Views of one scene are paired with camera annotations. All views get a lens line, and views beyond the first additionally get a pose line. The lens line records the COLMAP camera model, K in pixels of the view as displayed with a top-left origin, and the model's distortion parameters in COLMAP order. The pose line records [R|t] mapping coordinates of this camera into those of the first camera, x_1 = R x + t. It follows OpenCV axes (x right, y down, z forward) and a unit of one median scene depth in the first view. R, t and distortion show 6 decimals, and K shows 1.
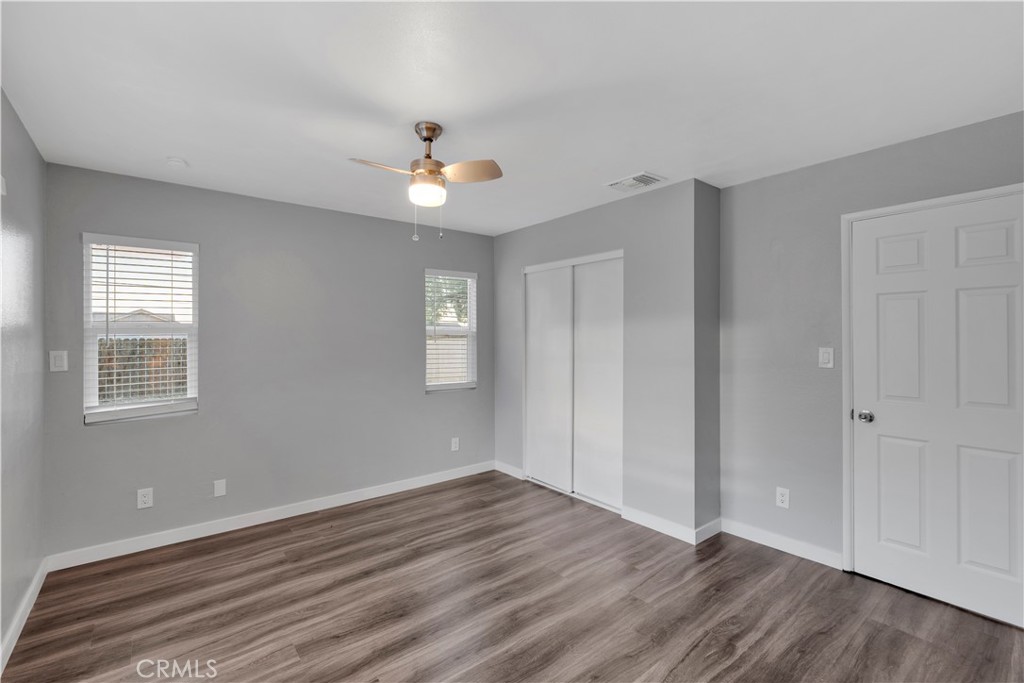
lens RADIAL K [[447.7, 0, 521.5], [0, 447.7, 339.4], [0, 0, 1]] dist [-0.003015, 0.000045]
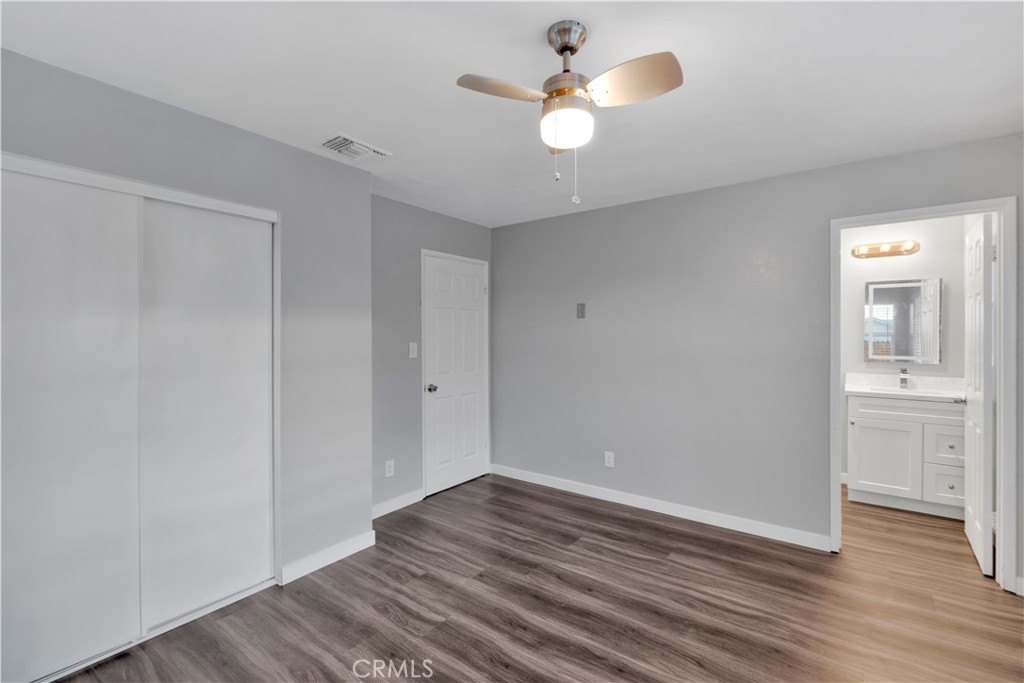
lens RADIAL K [[453.9, 0, 515.4], [0, 453.9, 340.2], [0, 0, 1]] dist [-0.004586, -0.000281]
pose [[-0.242623, -0.005691, 0.970104, -0.762508], [0.010028, 0.999915, 0.008374, 0.003508], [-0.970069, 0.011760, -0.242545, 1.083062]]
